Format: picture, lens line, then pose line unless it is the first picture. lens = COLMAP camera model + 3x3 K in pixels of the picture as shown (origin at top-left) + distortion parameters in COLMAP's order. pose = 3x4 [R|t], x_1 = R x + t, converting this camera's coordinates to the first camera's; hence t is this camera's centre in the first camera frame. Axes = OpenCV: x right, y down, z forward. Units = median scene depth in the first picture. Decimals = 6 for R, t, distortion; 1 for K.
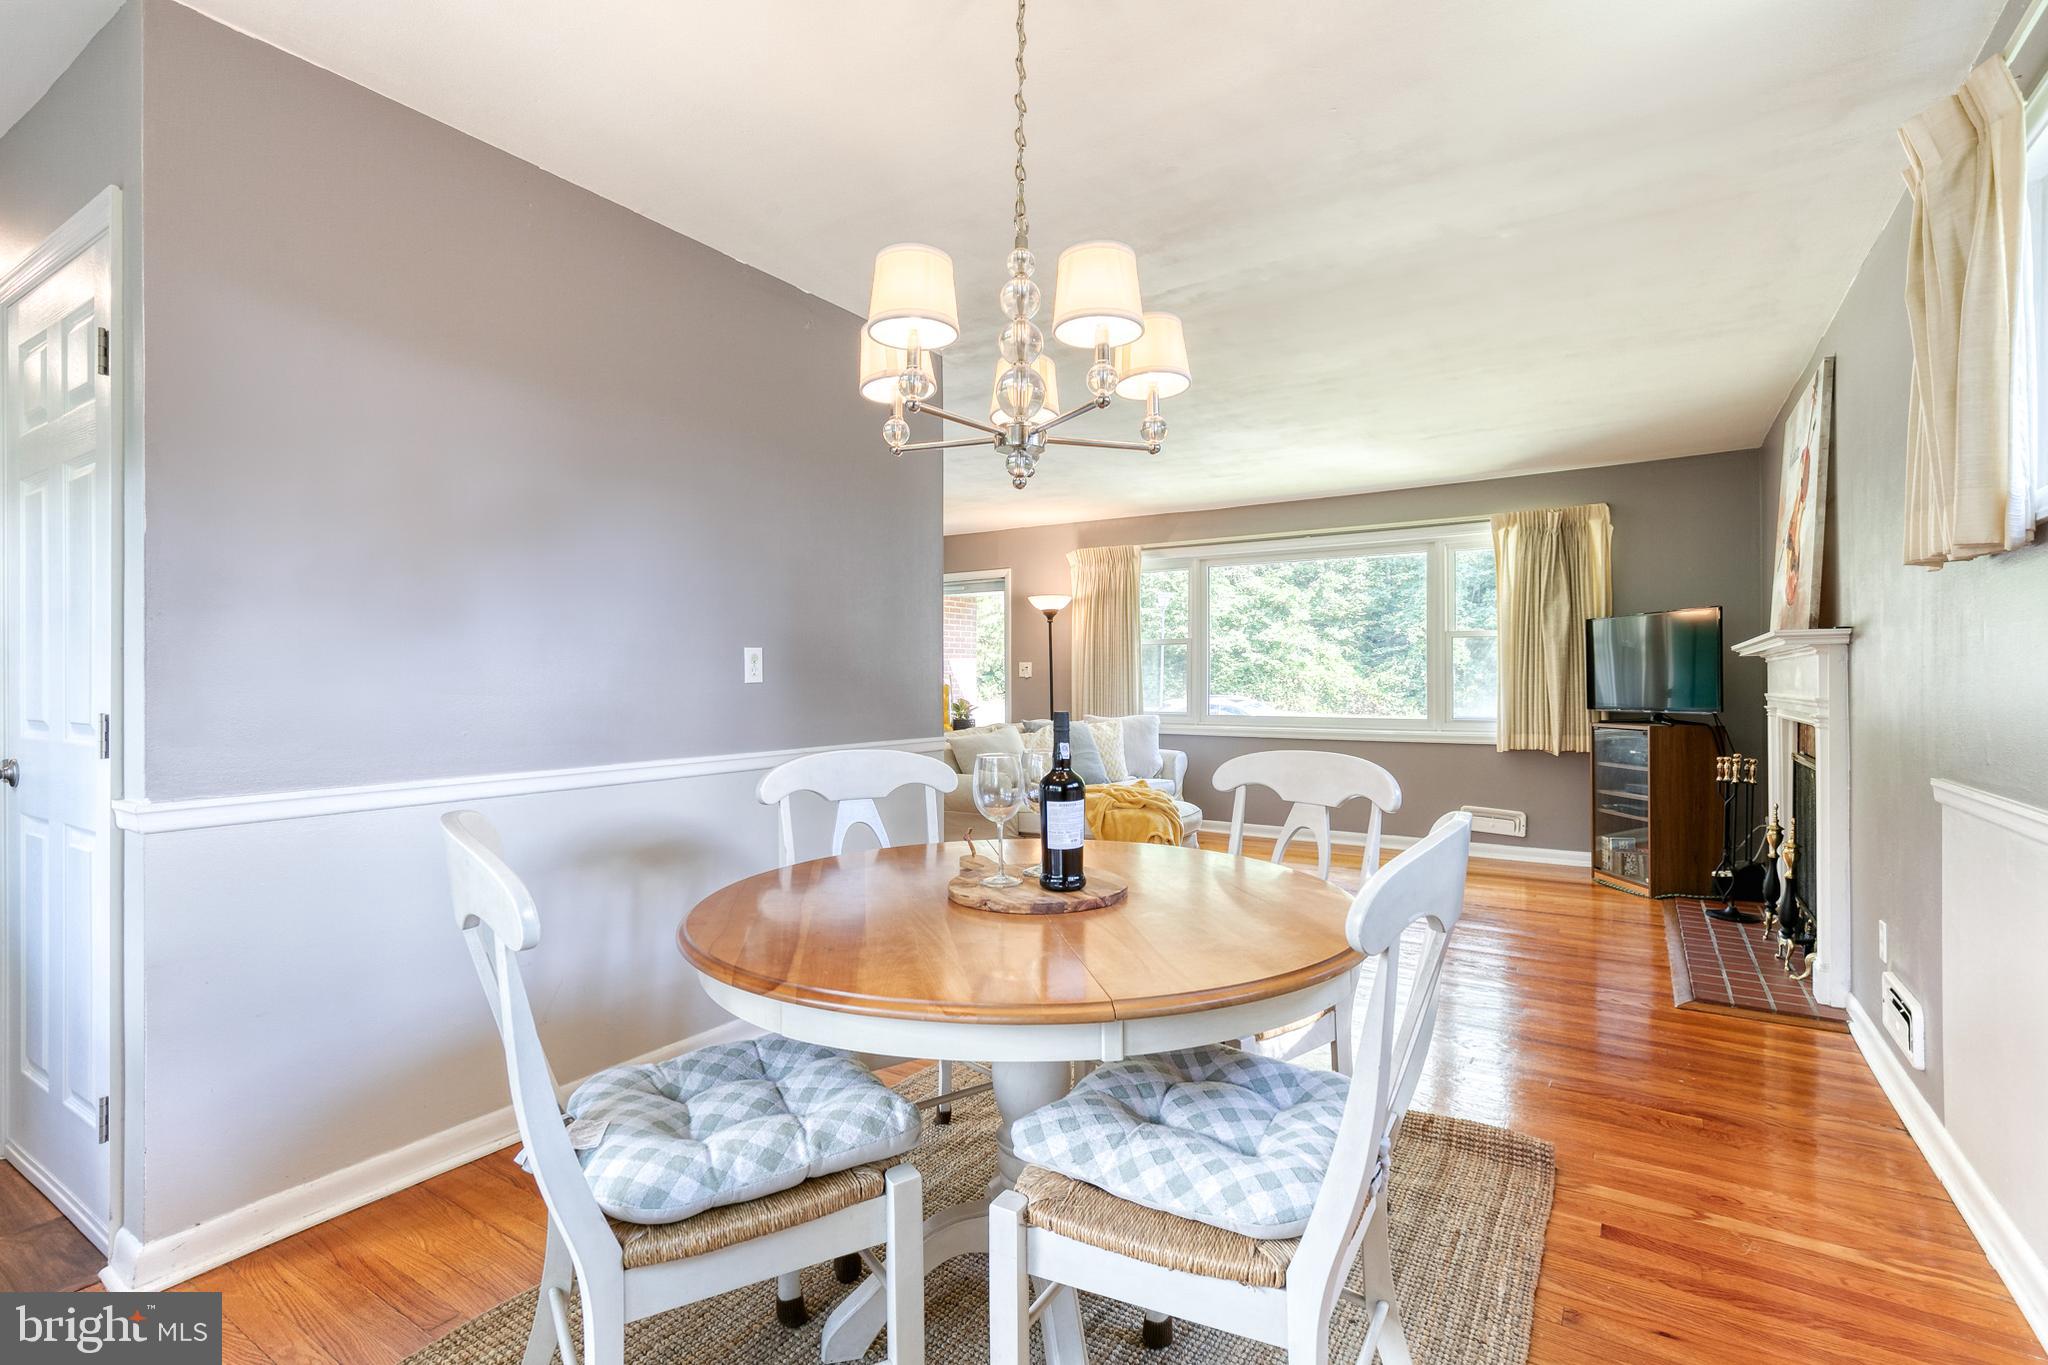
lens RADIAL K [[946.8, 0, 1024.8], [0, 946.8, 679.6], [0, 0, 1]] dist [0.011019, -0.000049]
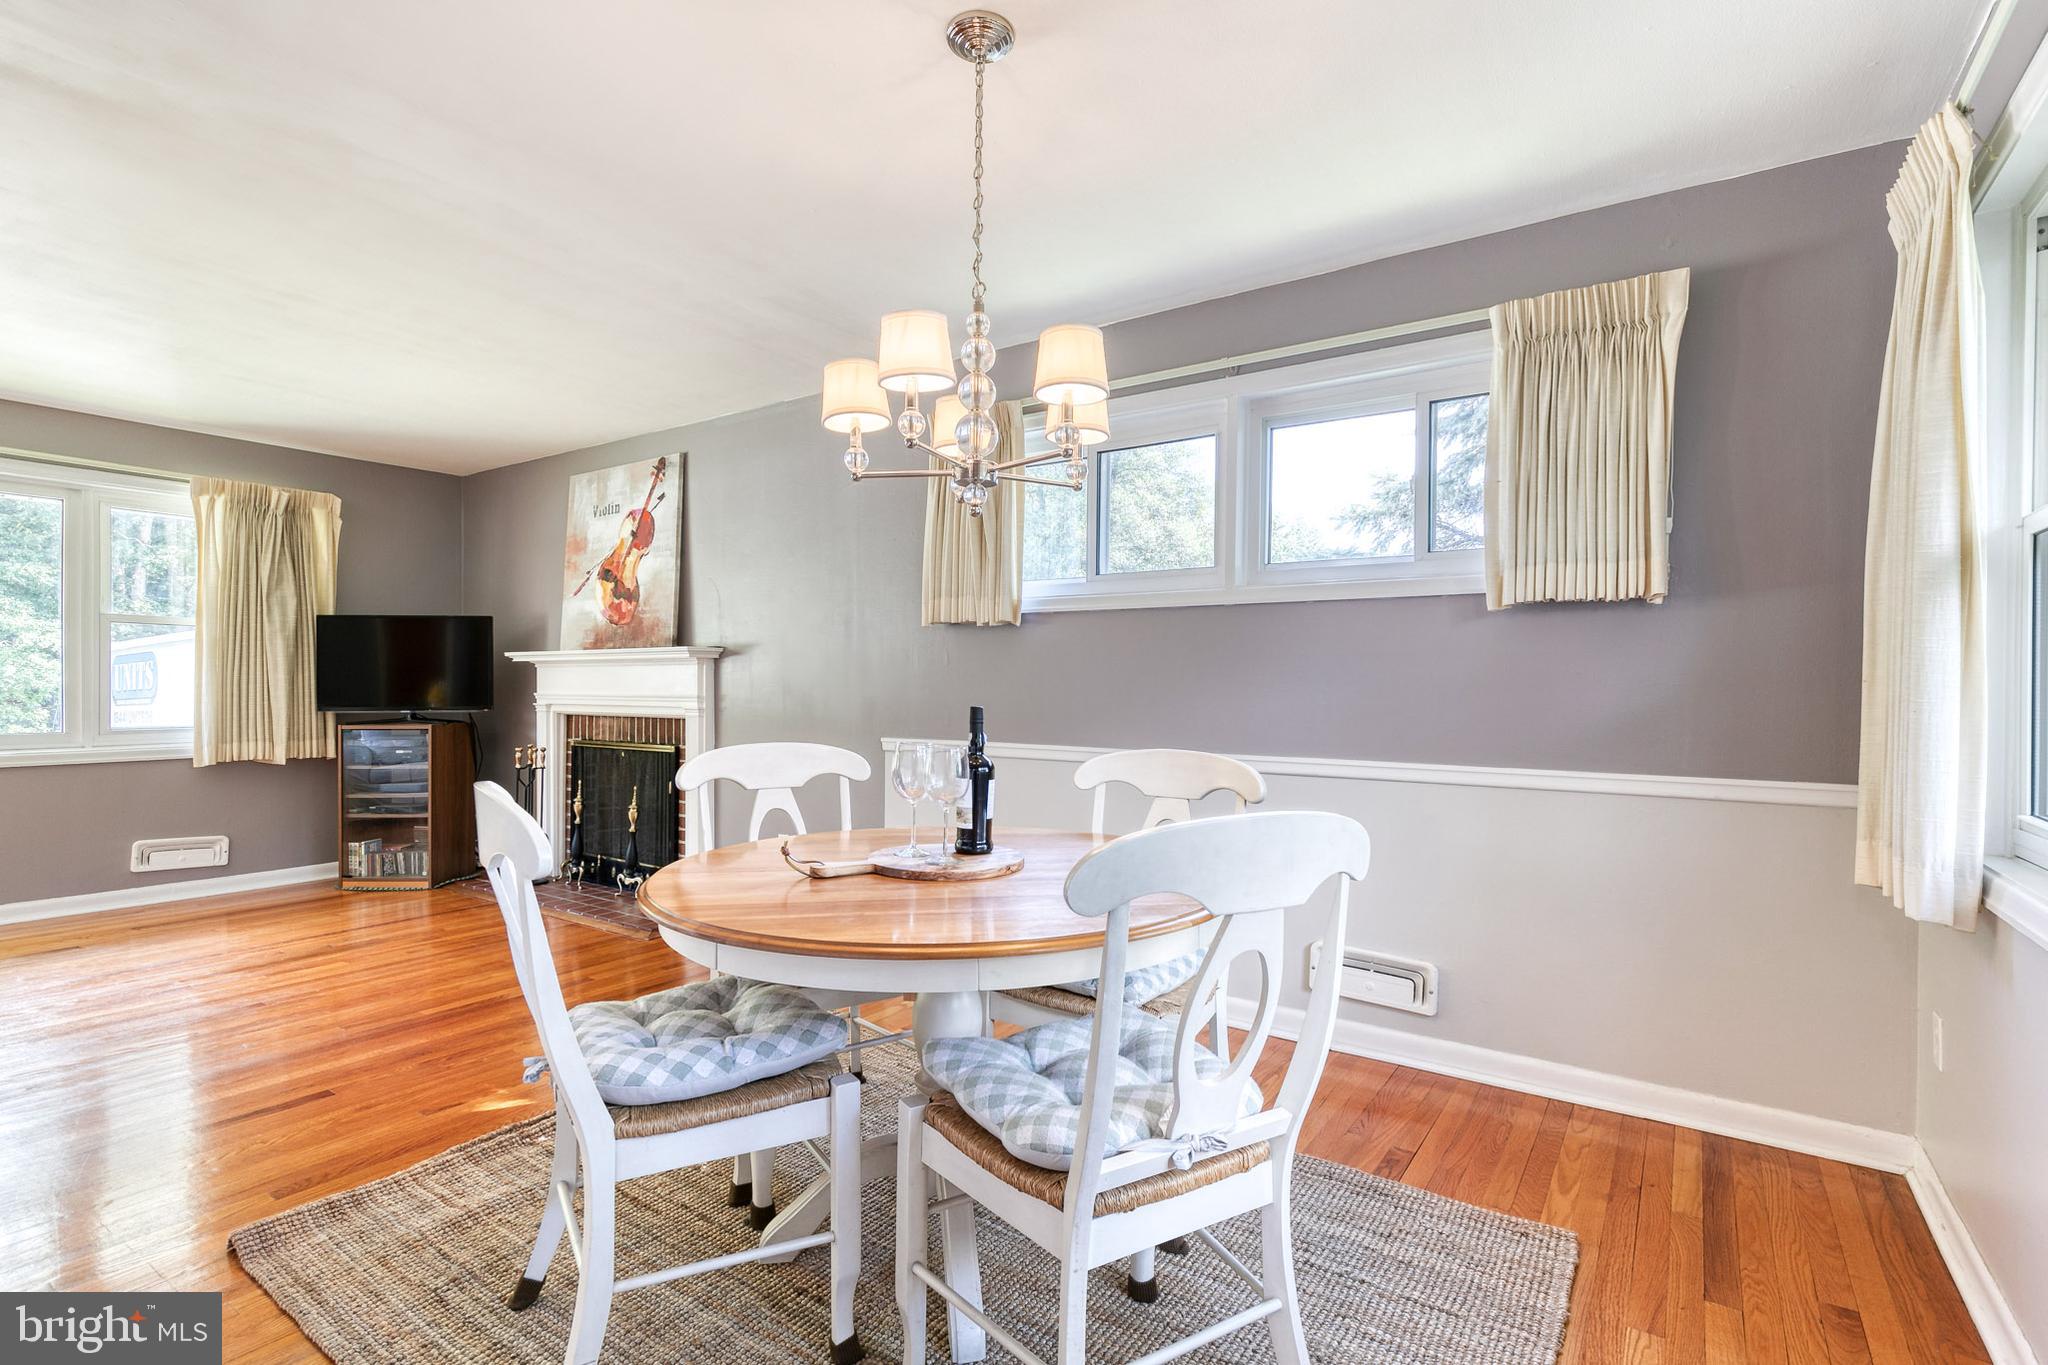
lens RADIAL K [[927.3, 0, 1037.8], [0, 927.3, 685.6], [0, 0, 1]] dist [0.010098, -0.001056]
pose [[0.027135, -0.000844, 0.999631, -0.299093], [-0.009821, 0.999951, 0.001110, -0.002092], [-0.999584, -0.009847, 0.027125, 0.263966]]
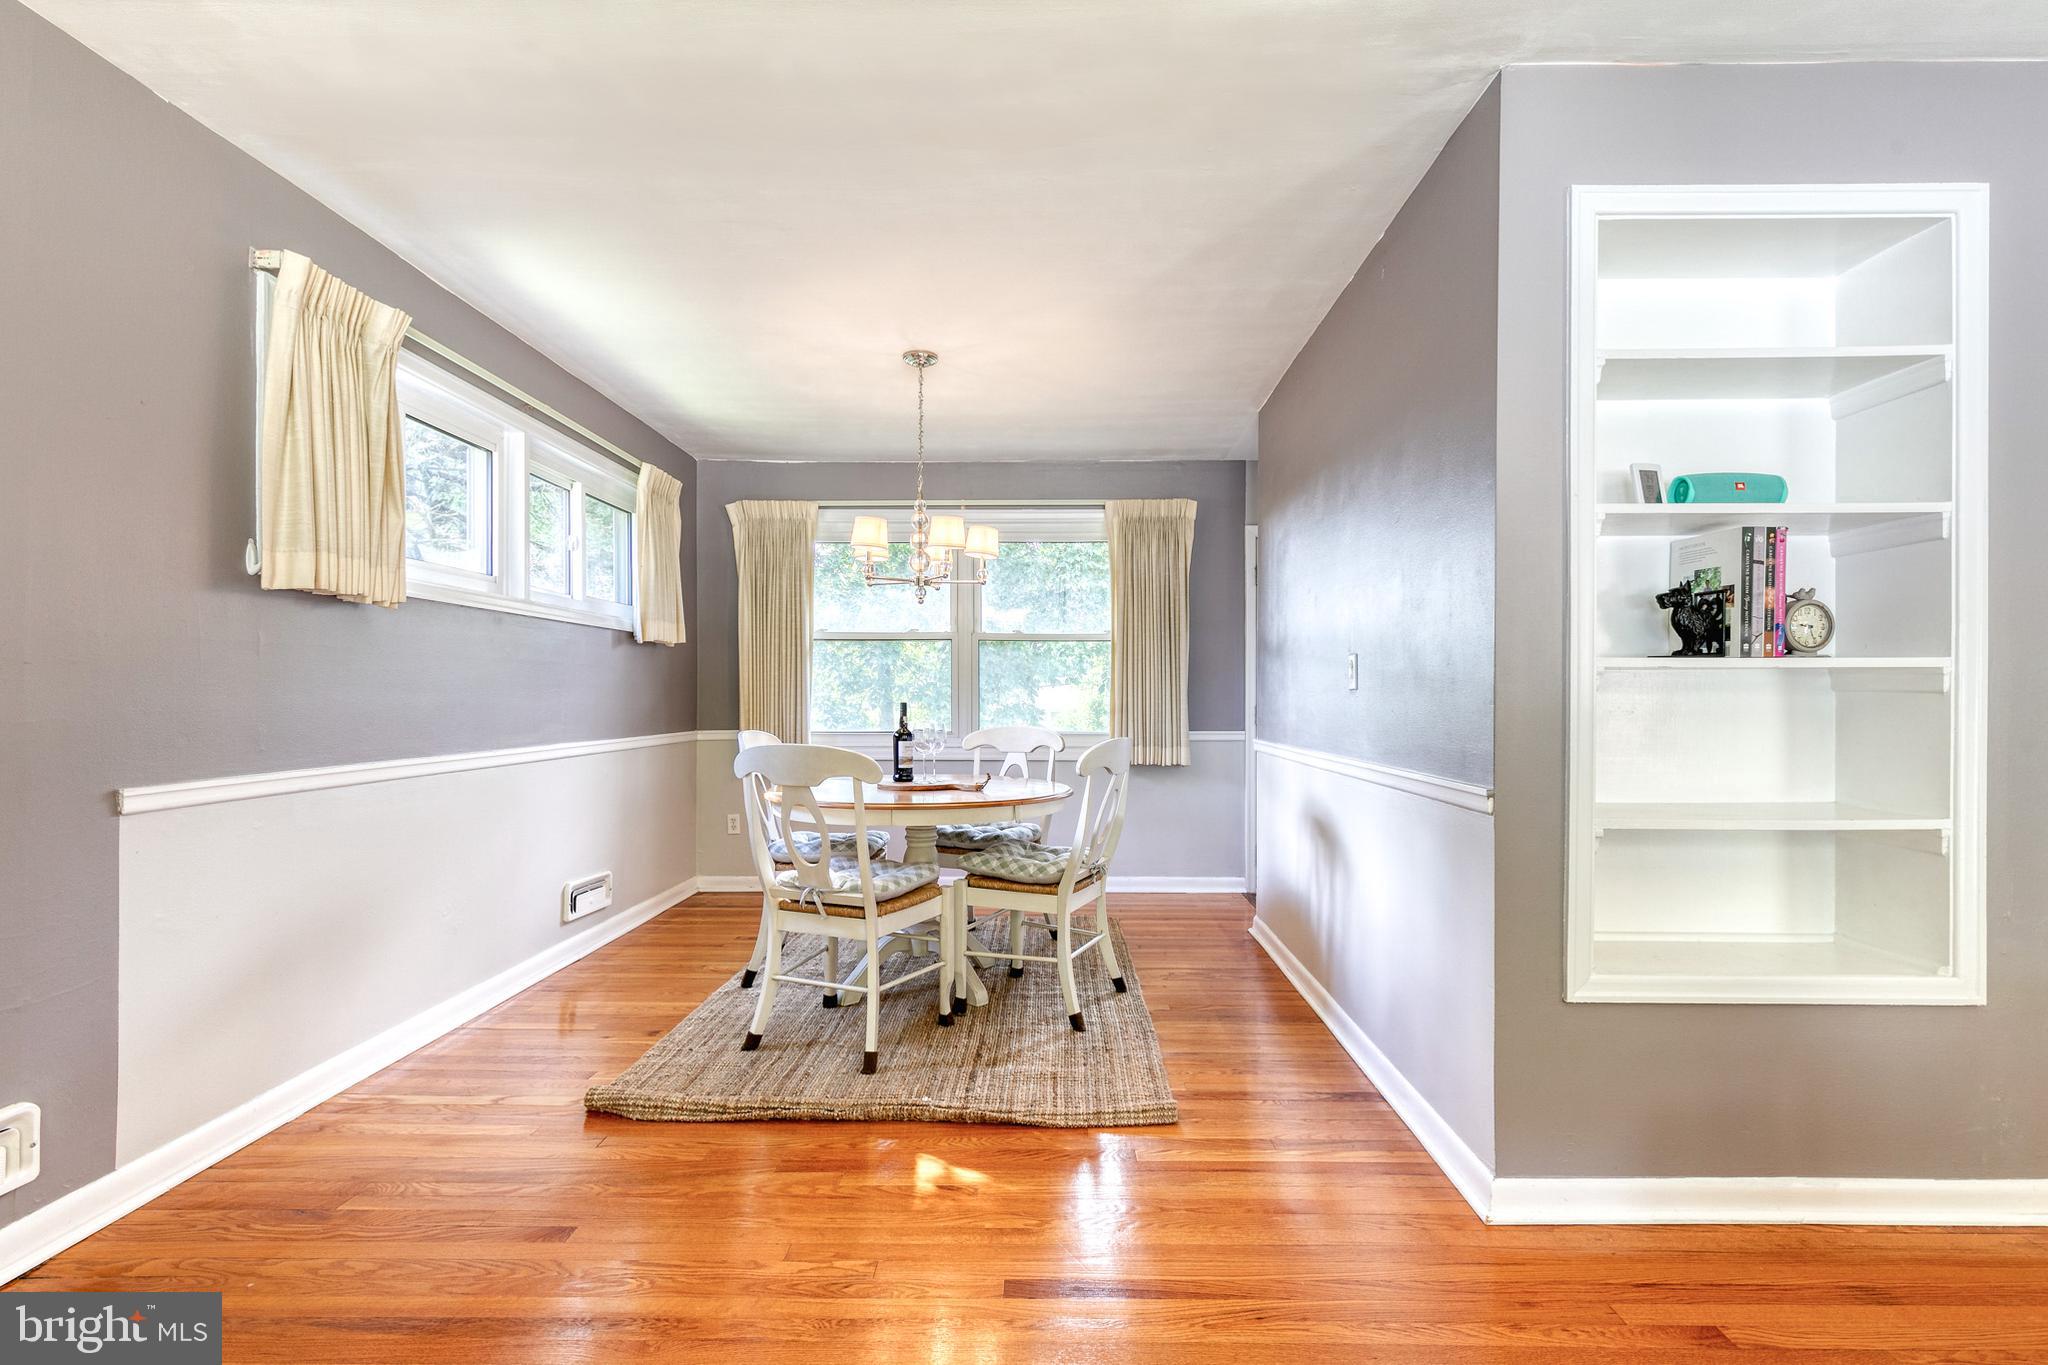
lens RADIAL K [[931.3, 0, 1041.1], [0, 931.3, 691.9], [0, 0, 1]] dist [0.004067, -0.000347]
pose [[-0.849802, -0.001058, -0.527102, 0.268762], [0.002615, 0.999977, -0.006223, 0.006113], [0.527096, -0.006667, -0.849779, 0.869806]]
